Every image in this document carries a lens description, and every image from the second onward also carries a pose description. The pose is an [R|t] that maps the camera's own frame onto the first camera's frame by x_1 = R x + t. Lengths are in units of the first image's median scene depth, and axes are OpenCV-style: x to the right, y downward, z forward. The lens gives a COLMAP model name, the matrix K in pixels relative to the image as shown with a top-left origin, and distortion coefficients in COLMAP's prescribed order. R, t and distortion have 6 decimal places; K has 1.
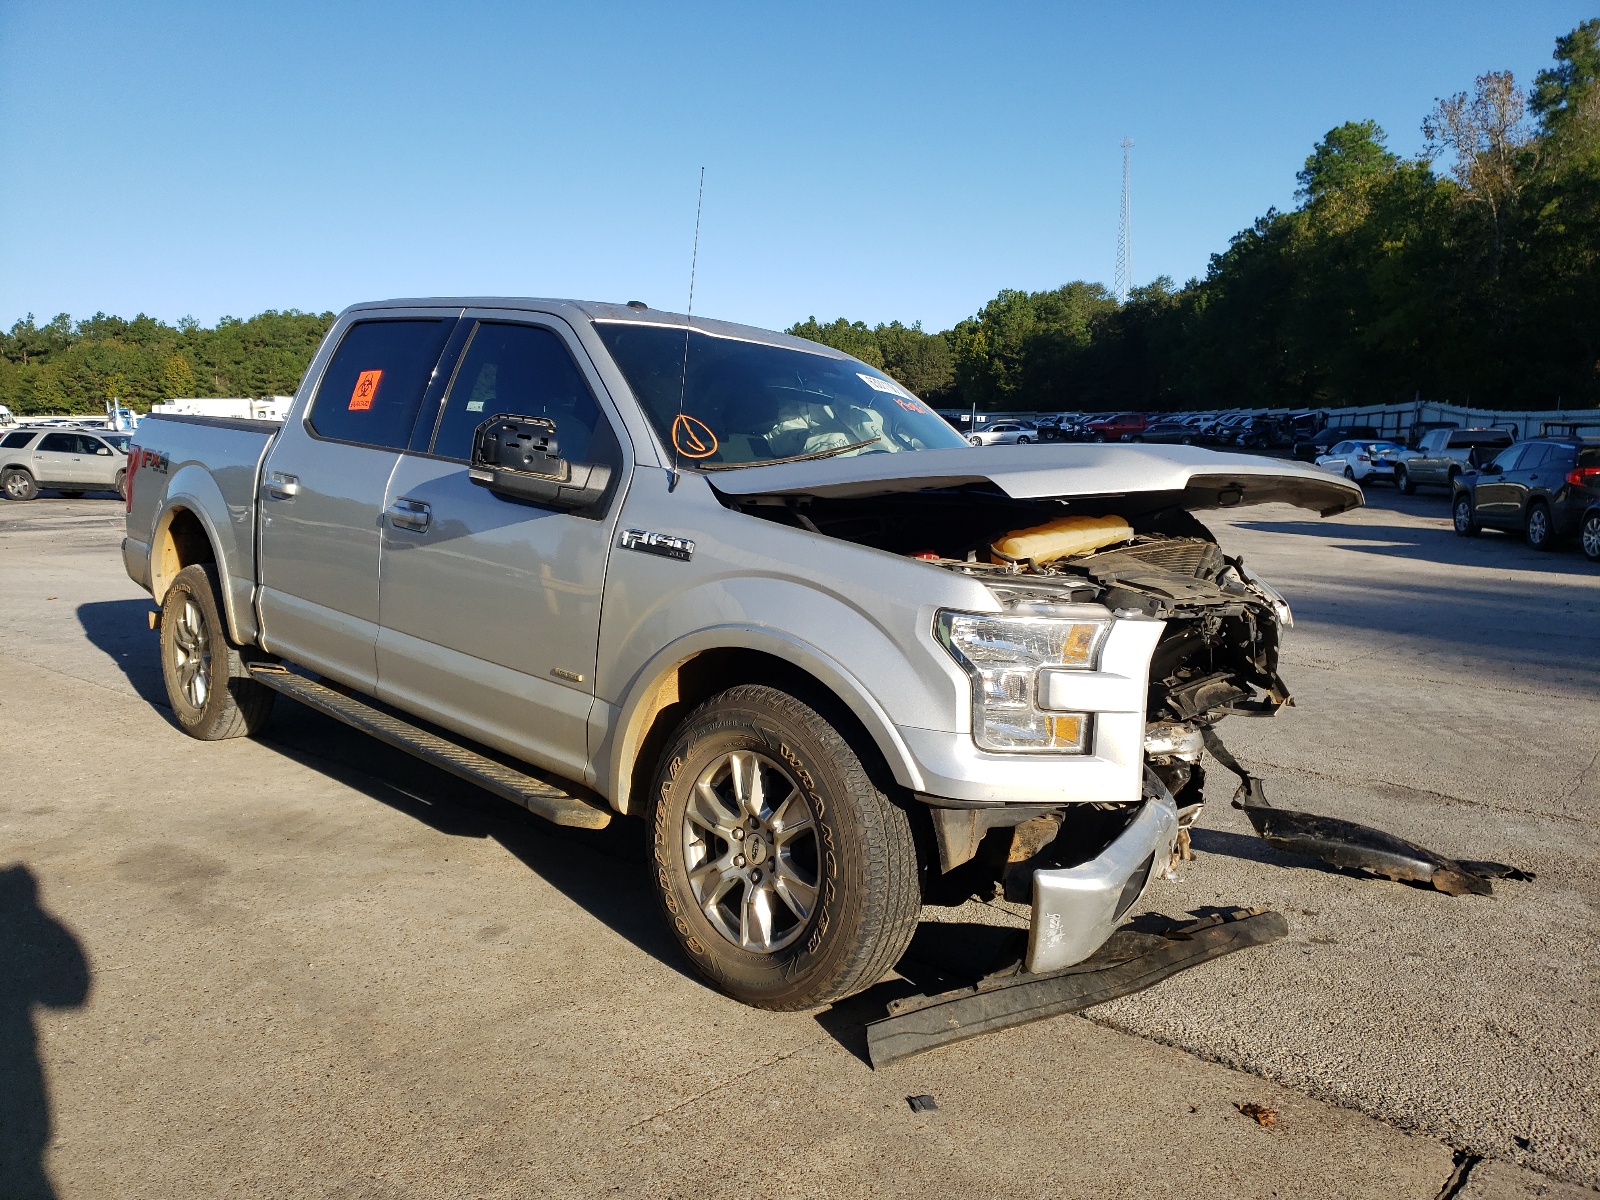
lens RADIAL K [[1319.7, 0, 800.0], [0, 1319.7, 600.0], [0, 0, 1]] dist [0.009946, -0.001968]
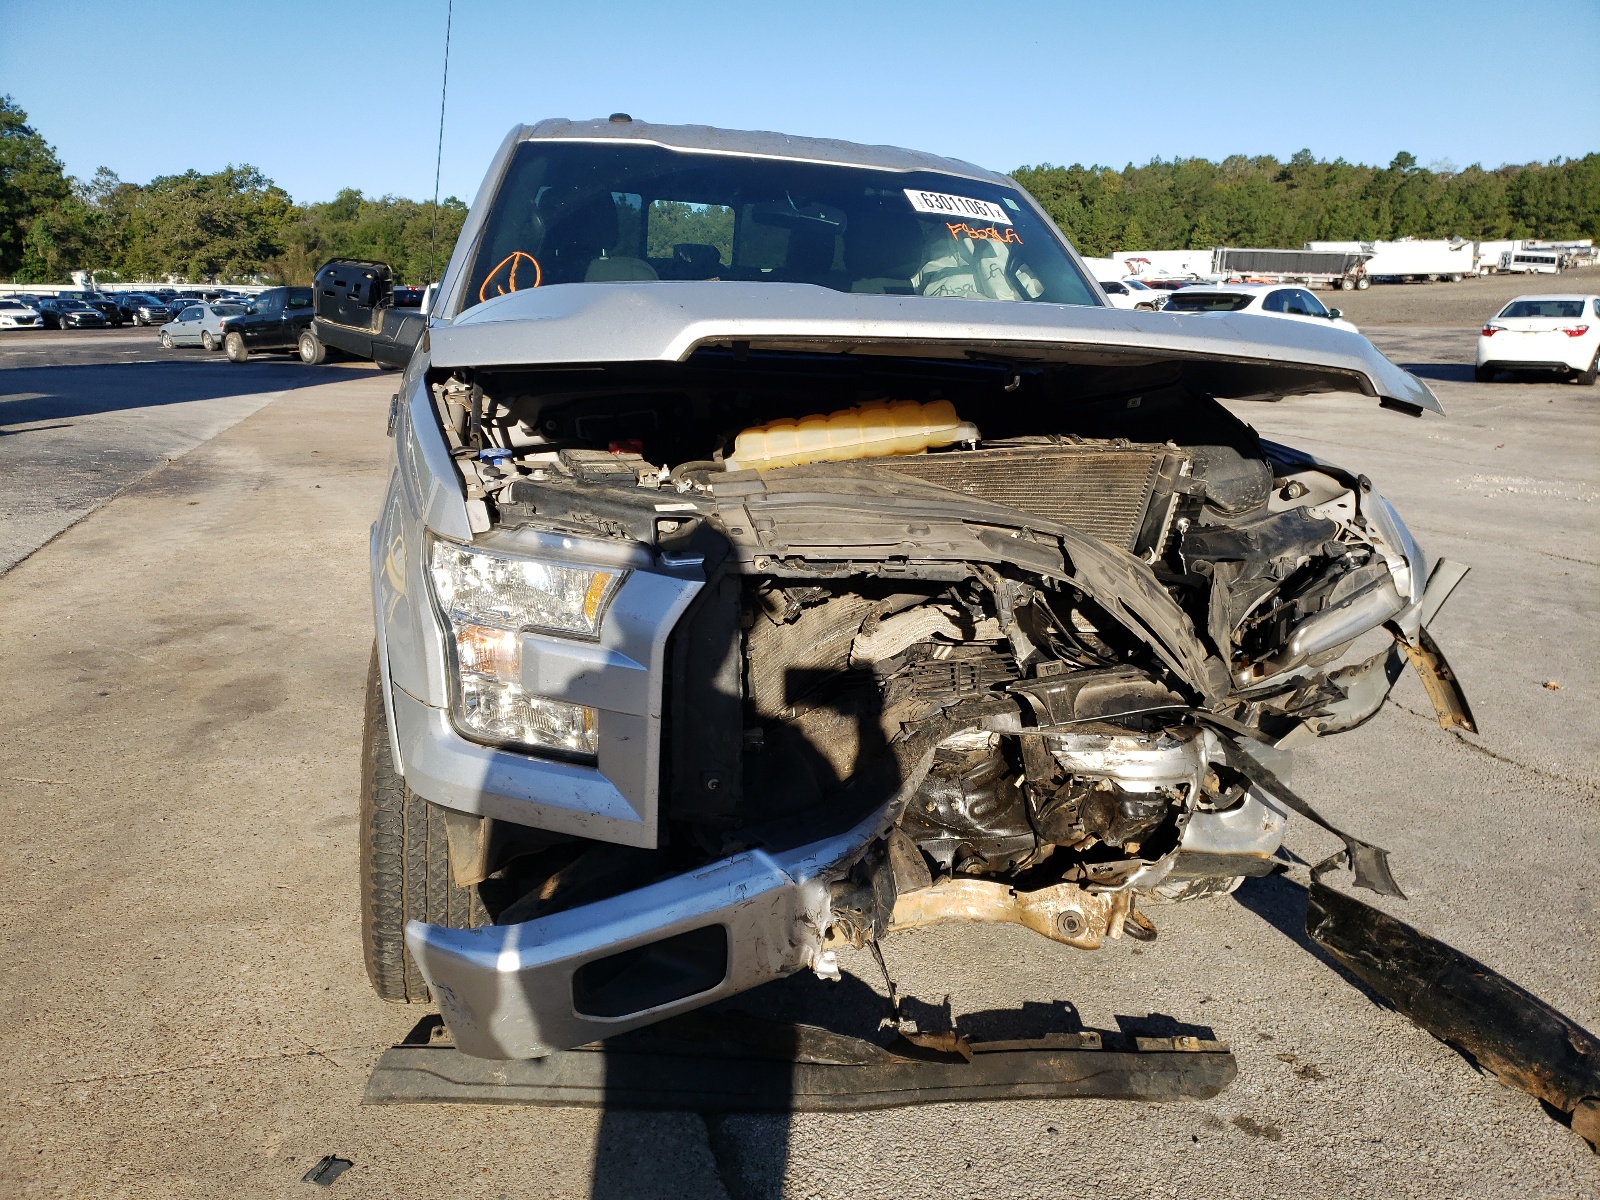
lens RADIAL K [[1319.7, 0, 800.0], [0, 1319.7, 600.0], [0, 0, 1]] dist [0.009946, -0.001968]
pose [[0.836582, 0.121418, -0.534217, 0.512045], [-0.064273, 0.990149, 0.124392, -0.040763], [0.544058, -0.069729, 0.836145, 0.400413]]
